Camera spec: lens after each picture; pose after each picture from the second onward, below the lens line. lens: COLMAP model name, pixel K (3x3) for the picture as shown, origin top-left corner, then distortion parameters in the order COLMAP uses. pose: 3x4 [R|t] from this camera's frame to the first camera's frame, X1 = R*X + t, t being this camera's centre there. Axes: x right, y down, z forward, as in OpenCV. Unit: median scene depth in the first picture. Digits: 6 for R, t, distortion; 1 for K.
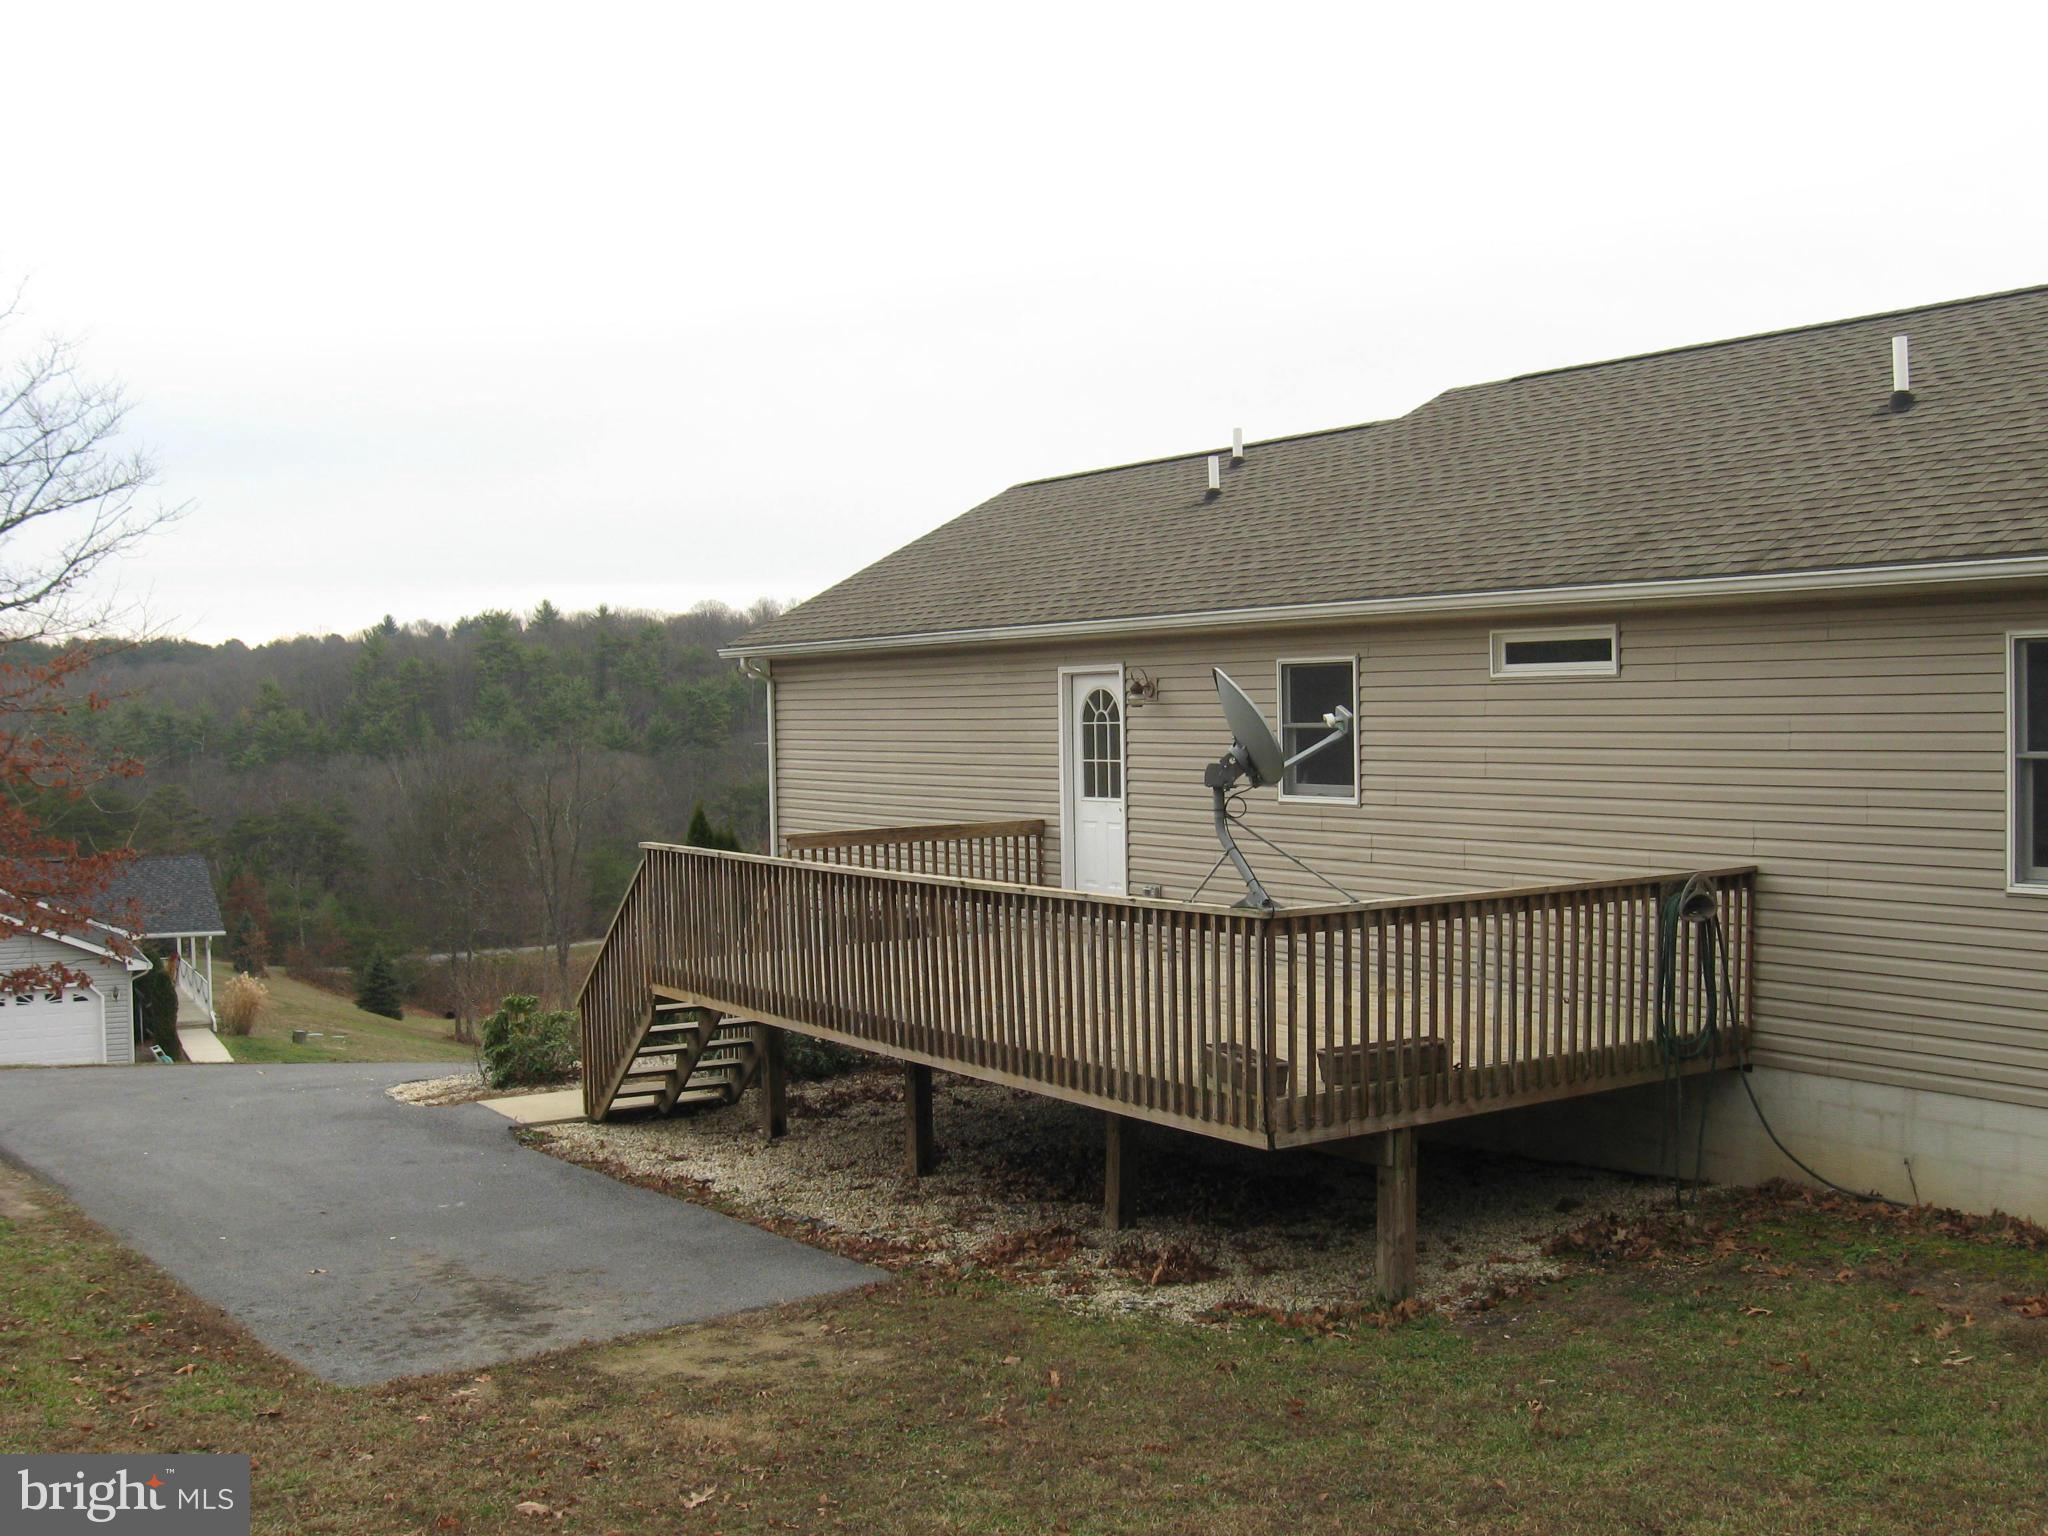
lens RADIAL K [[2169.1, 0, 1024.0], [0, 2169.1, 768.0], [0, 0, 1]] dist [-0.111389, 0.052449]
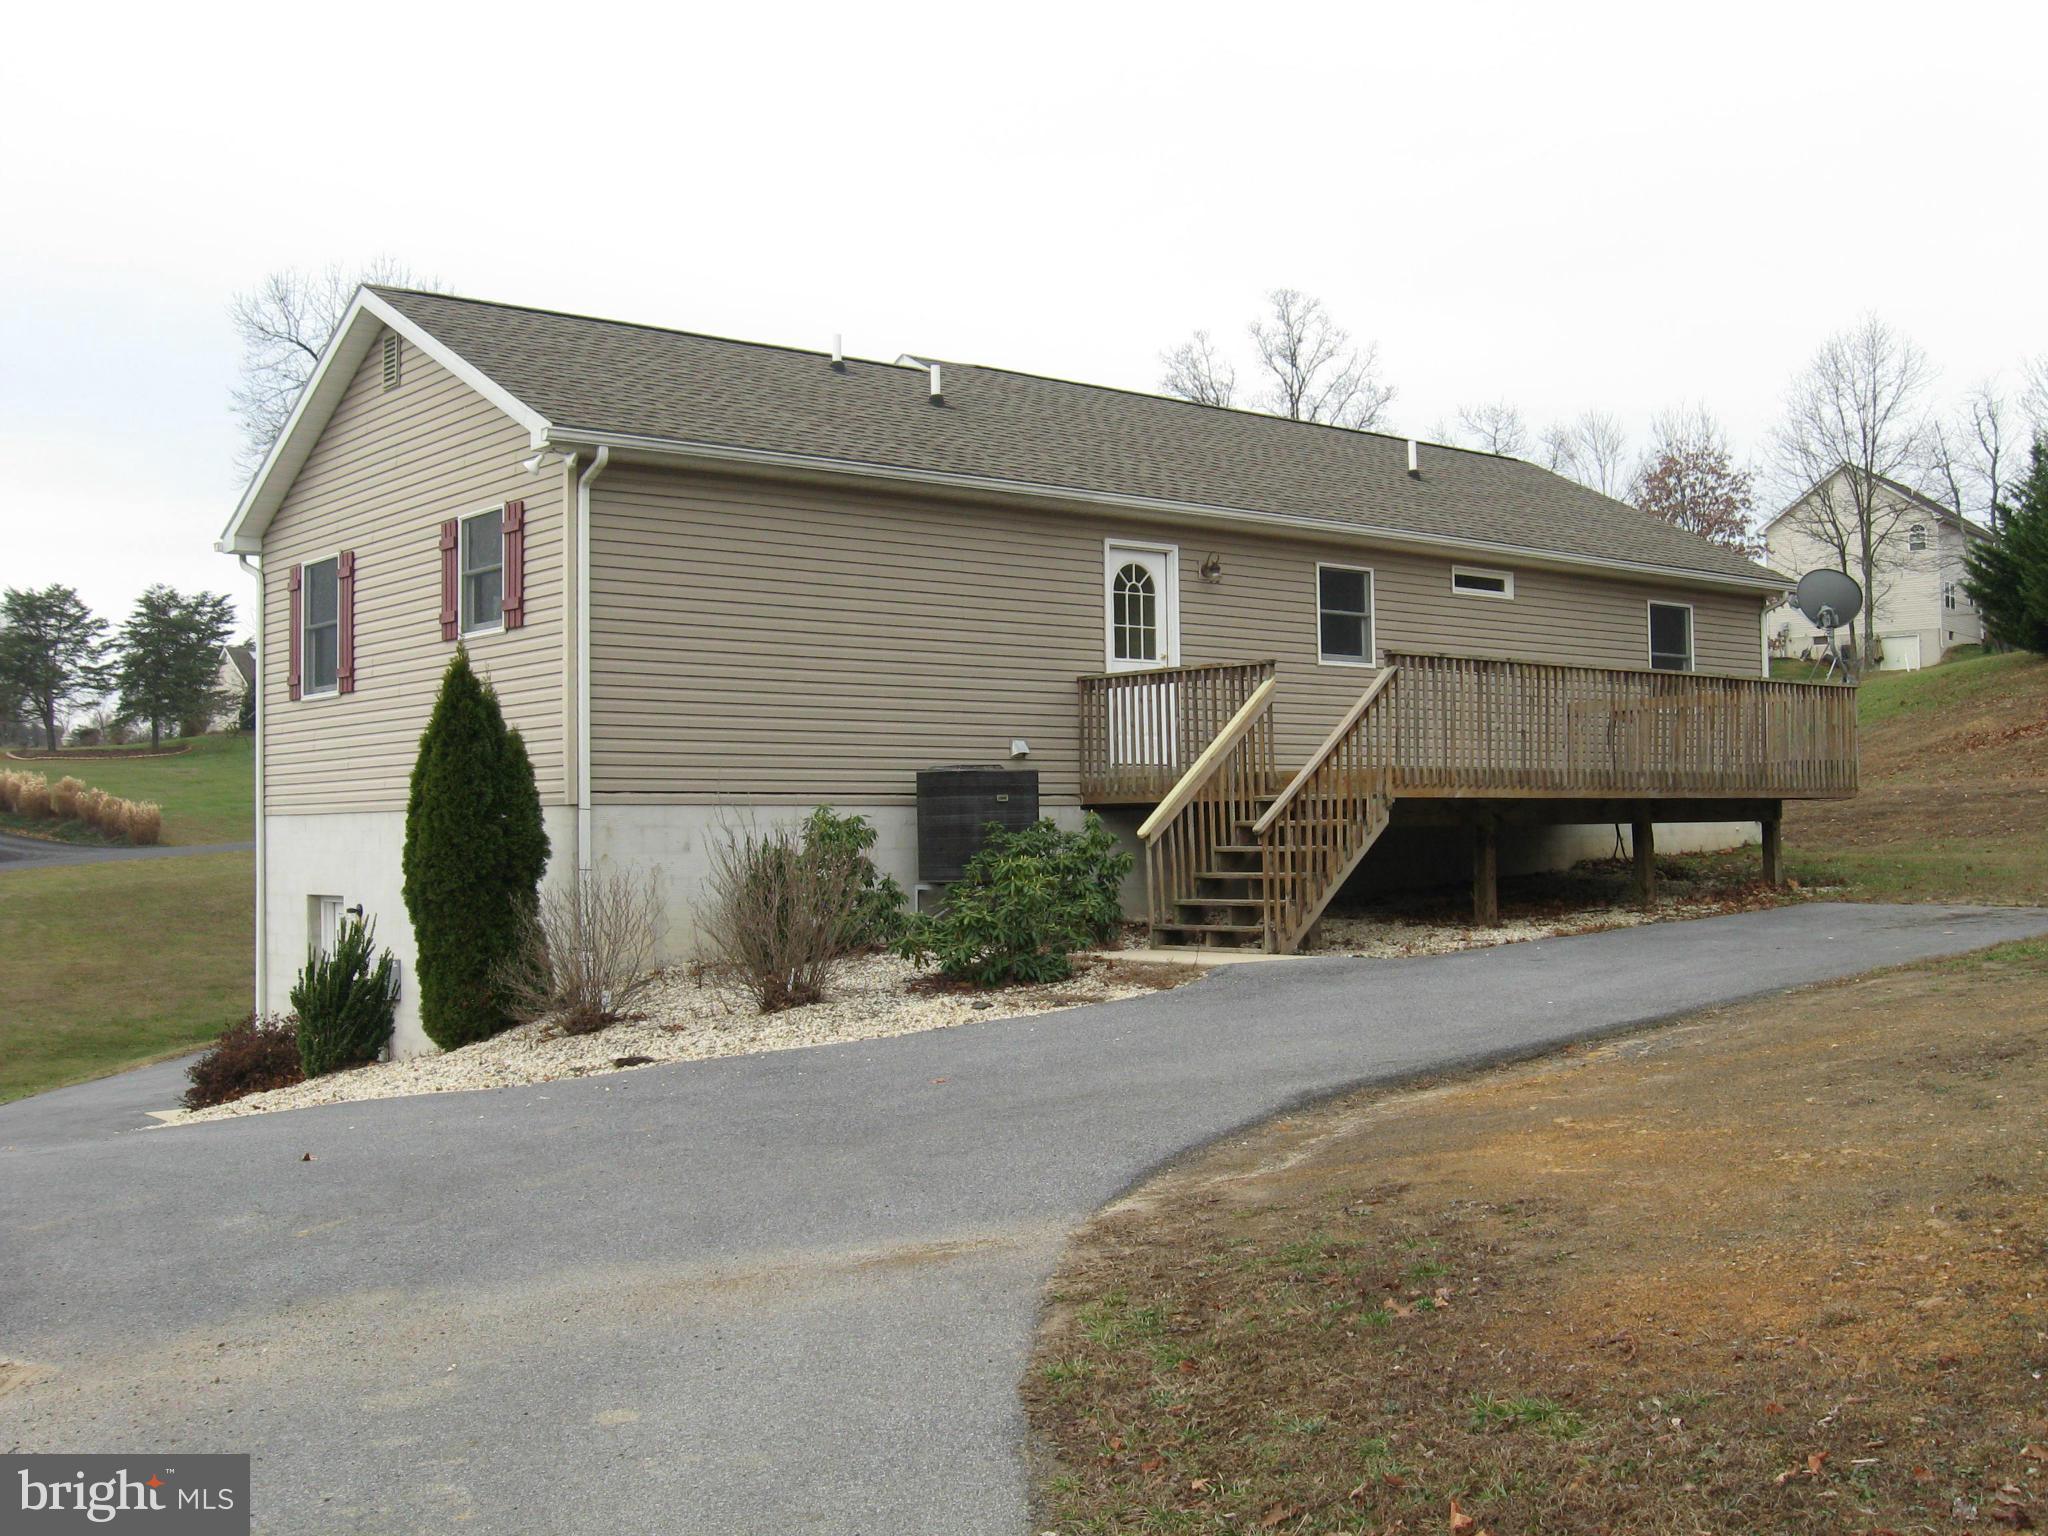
lens RADIAL K [[2169.1, 0, 1024.0], [0, 2169.1, 768.0], [0, 0, 1]] dist [-0.111389, 0.052449]
pose [[-0.101493, 0.045653, 0.993788, -1.083307], [0.036854, 0.998433, -0.042103, 0.116430], [-0.994153, 0.032352, -0.103016, 1.172574]]
